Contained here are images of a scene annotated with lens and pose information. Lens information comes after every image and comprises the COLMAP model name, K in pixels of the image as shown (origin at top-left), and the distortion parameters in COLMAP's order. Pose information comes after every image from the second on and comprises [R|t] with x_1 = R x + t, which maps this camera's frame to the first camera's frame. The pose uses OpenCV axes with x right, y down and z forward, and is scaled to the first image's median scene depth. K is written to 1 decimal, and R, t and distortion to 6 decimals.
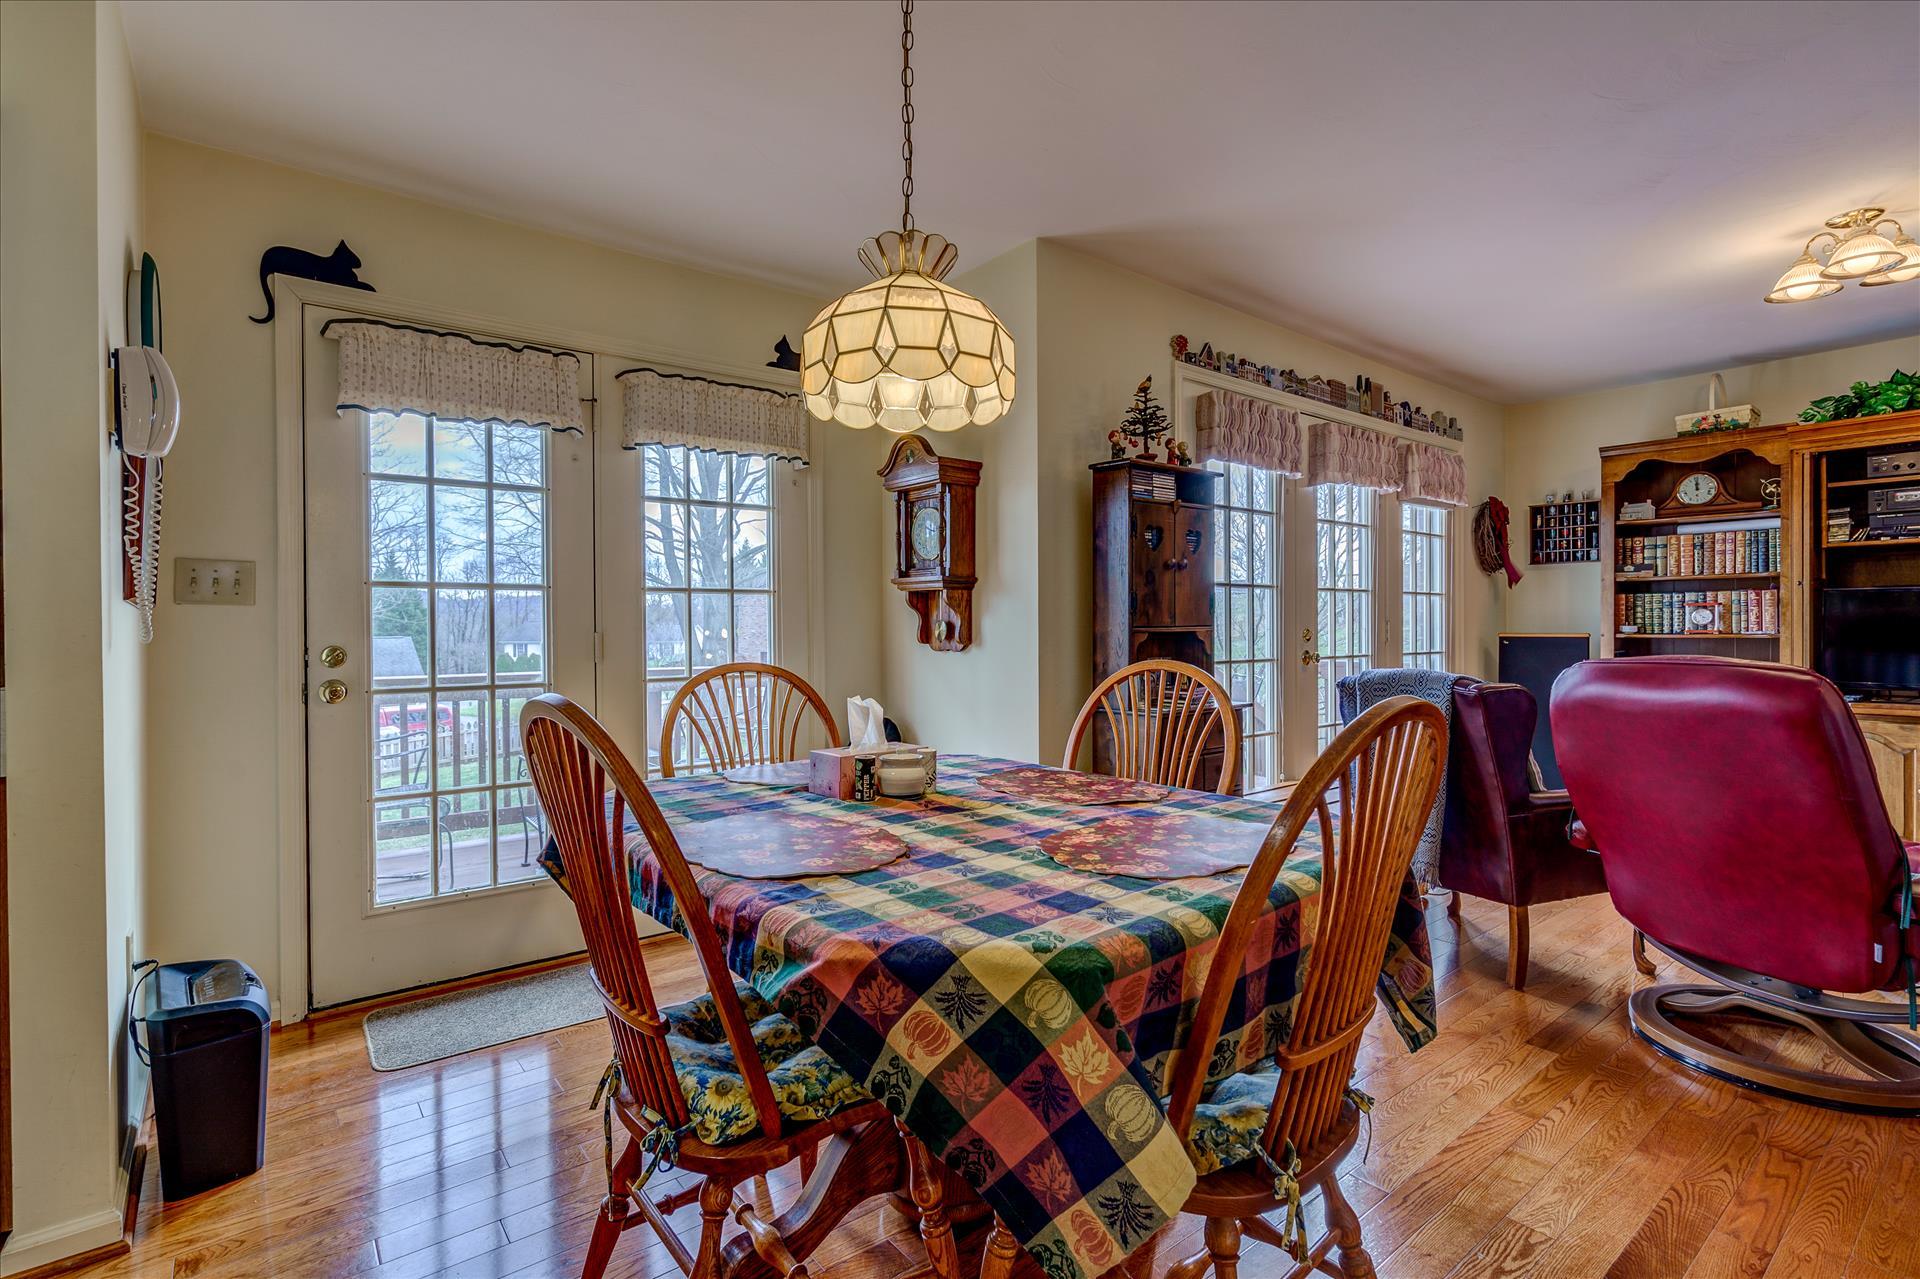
lens RADIAL K [[906.3, 0, 914.3], [0, 906.3, 646.0], [0, 0, 1]] dist [0.002982, -0.000683]
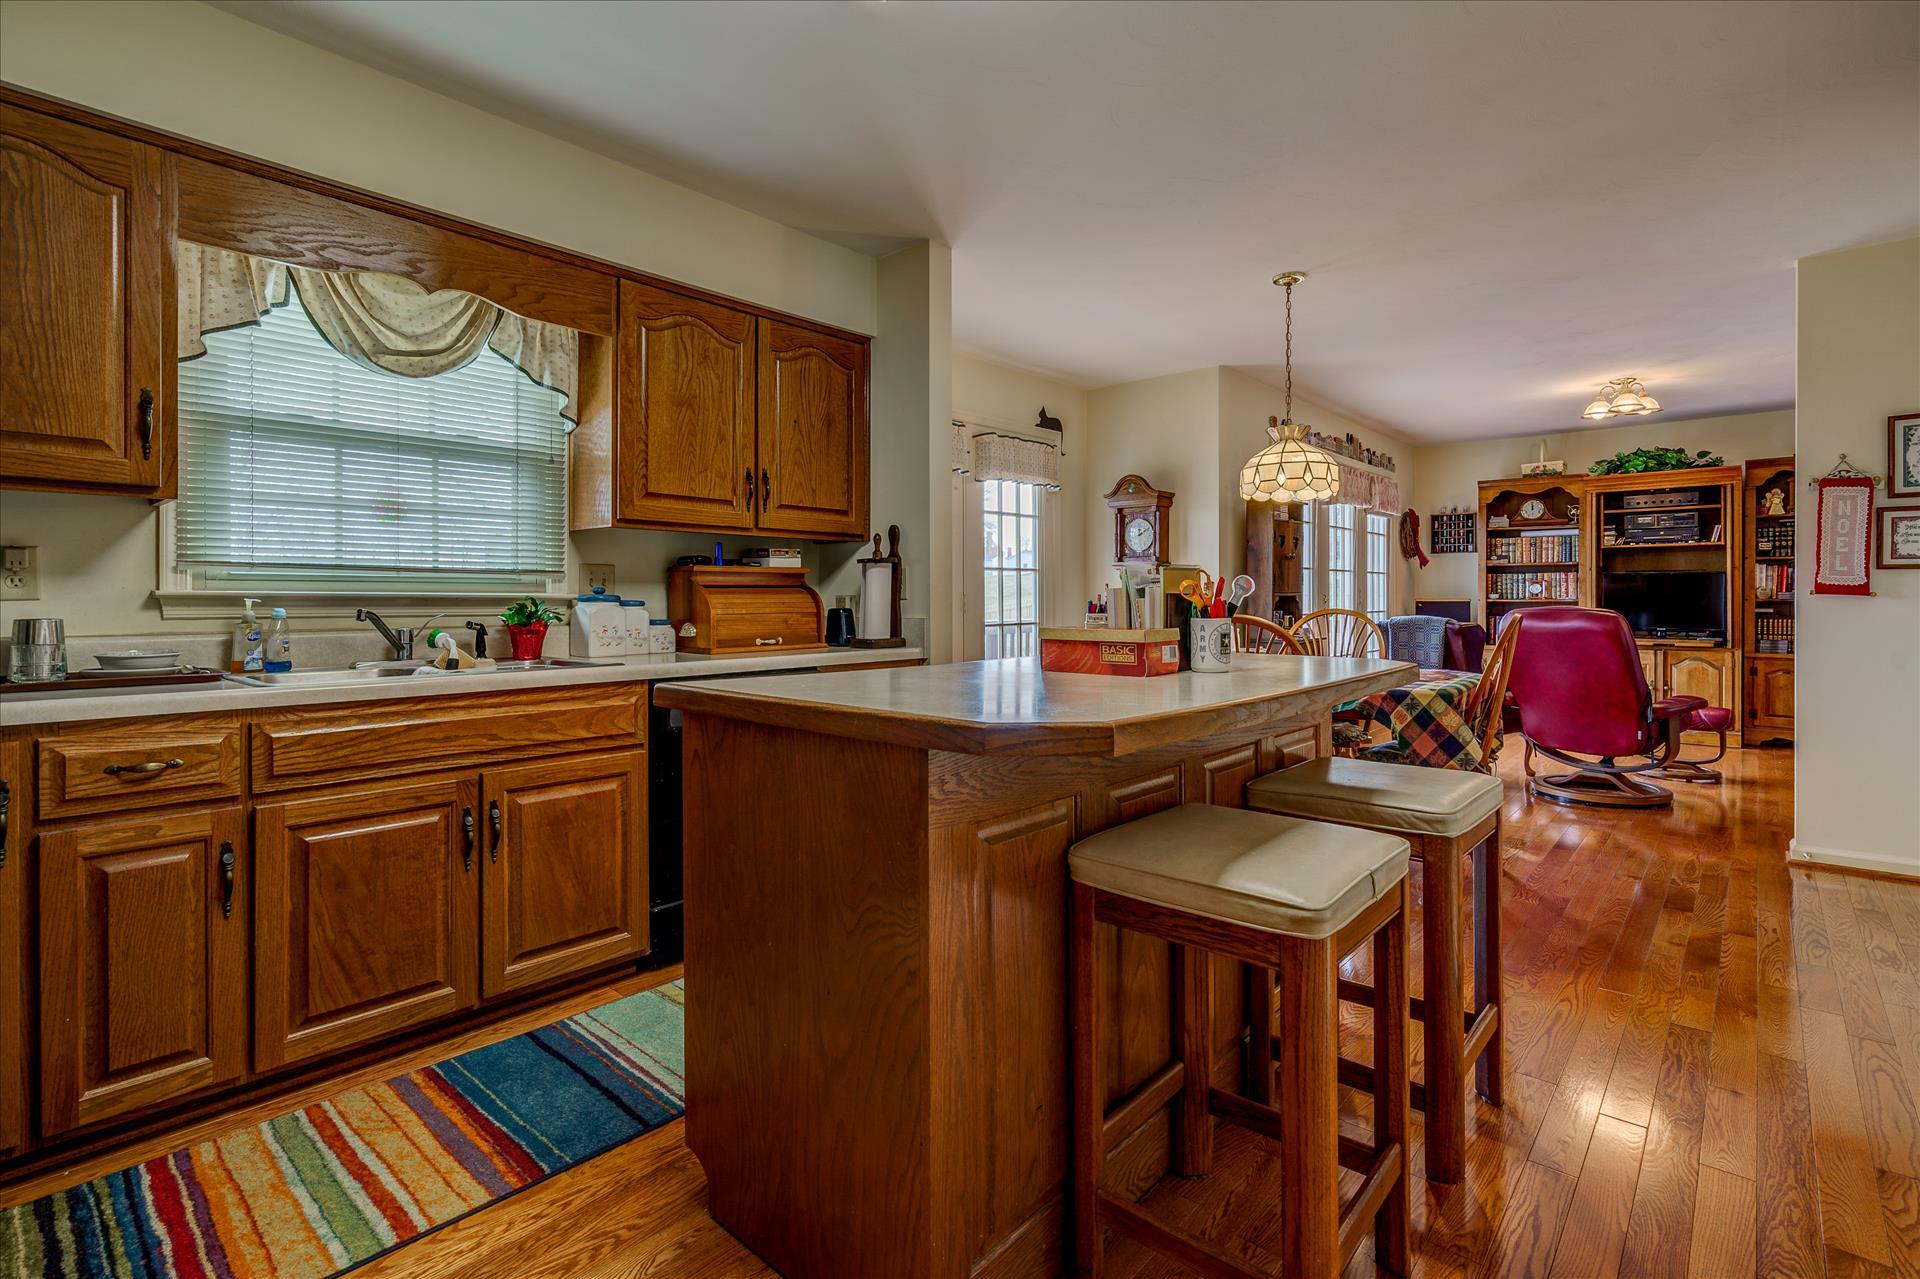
lens RADIAL K [[891.3, 0, 964.3], [0, 891.3, 612.3], [0, 0, 1]] dist [0.001883, 0.000151]
pose [[0.982450, -0.000370, 0.186524, -0.484208], [0.000898, 0.999996, -0.002744, 0.015193], [-0.186523, 0.002864, 0.982447, -0.419061]]
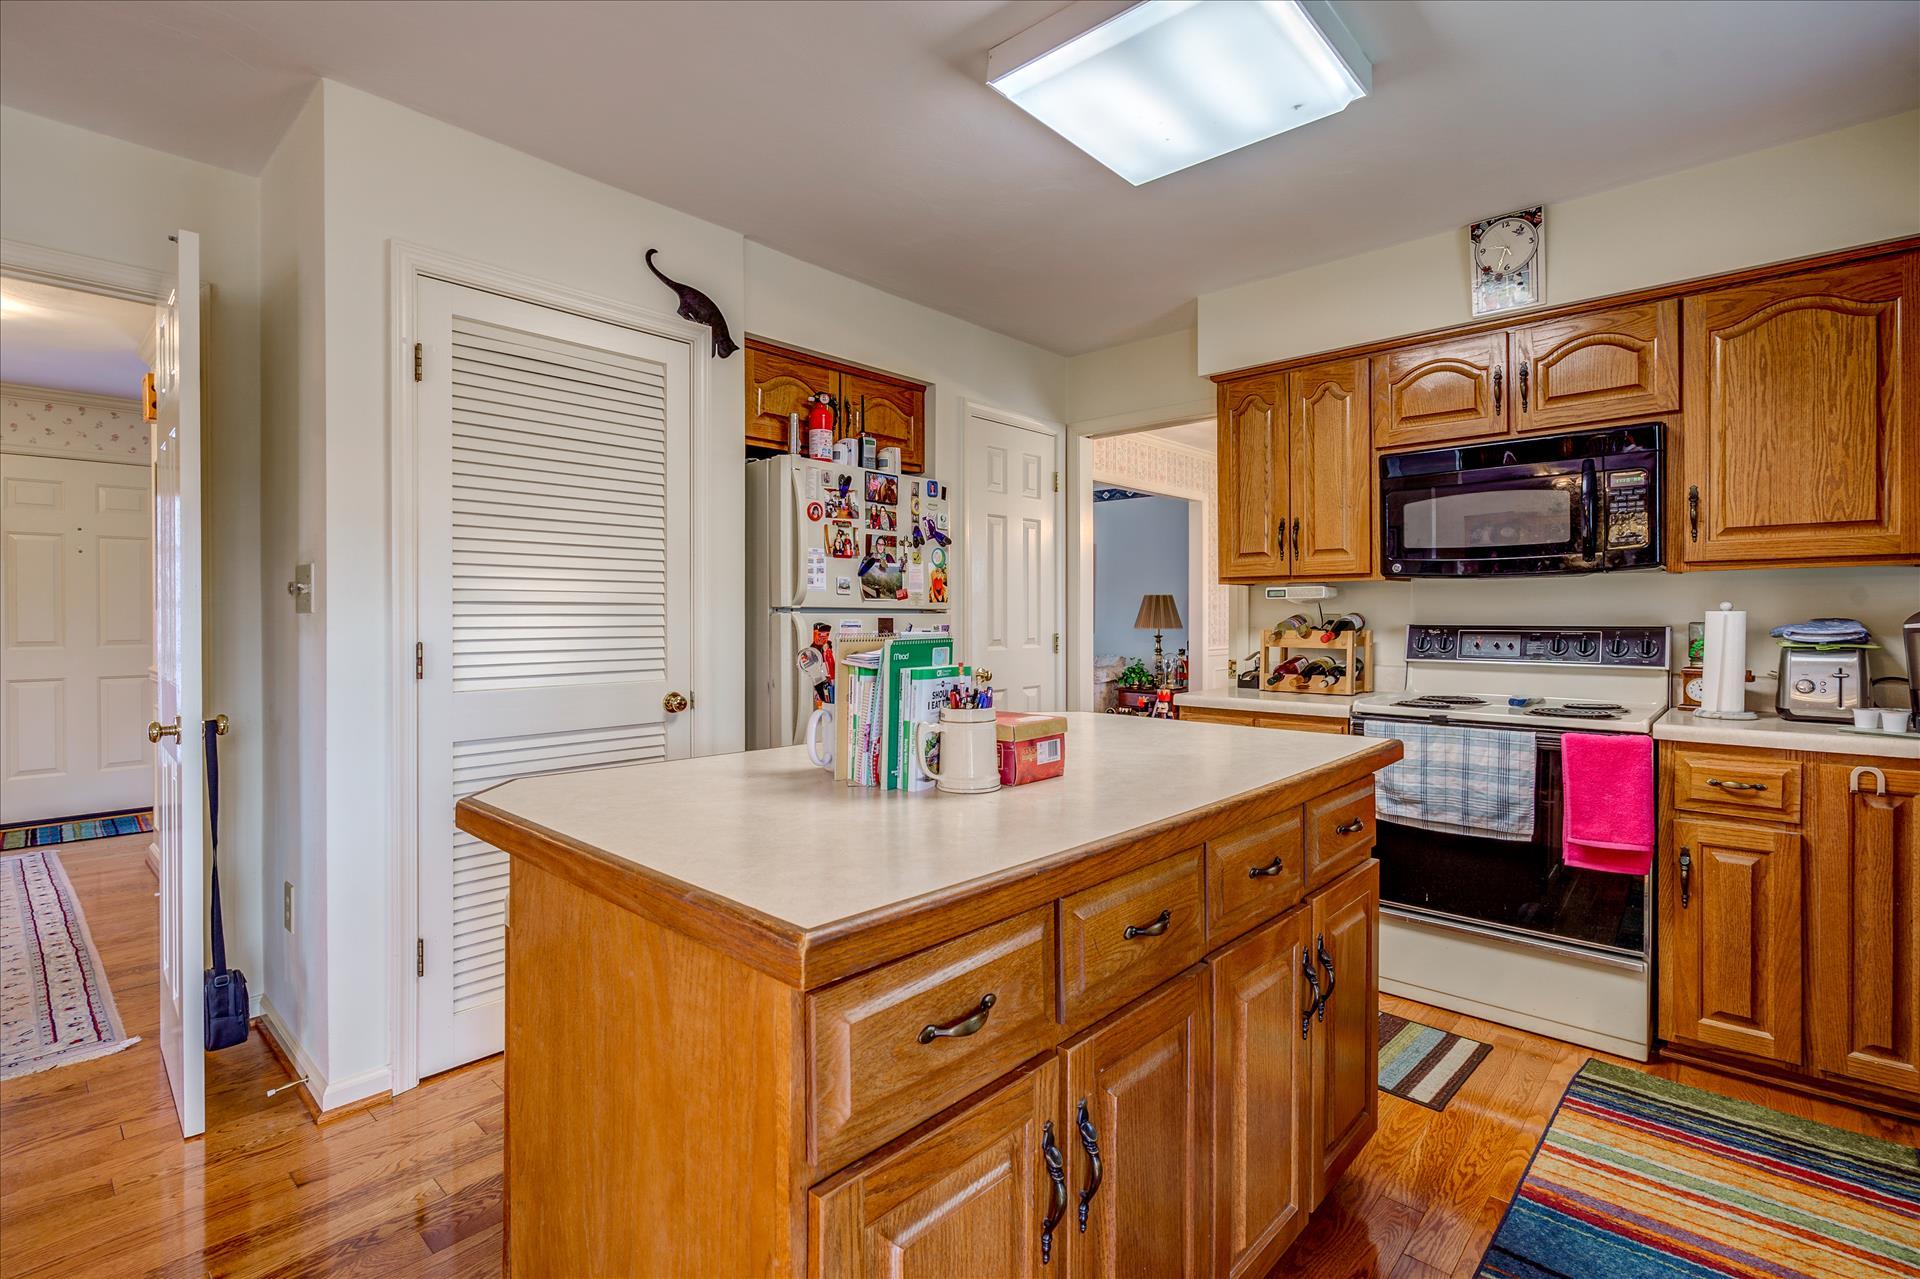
lens RADIAL K [[891.3, 0, 964.3], [0, 891.3, 612.3], [0, 0, 1]] dist [0.001883, 0.000151]
pose [[-0.983311, 0.012781, -0.181484, -0.245500], [0.010738, 0.999867, 0.012235, -0.030267], [0.181616, 0.010082, -0.983318, 0.400043]]
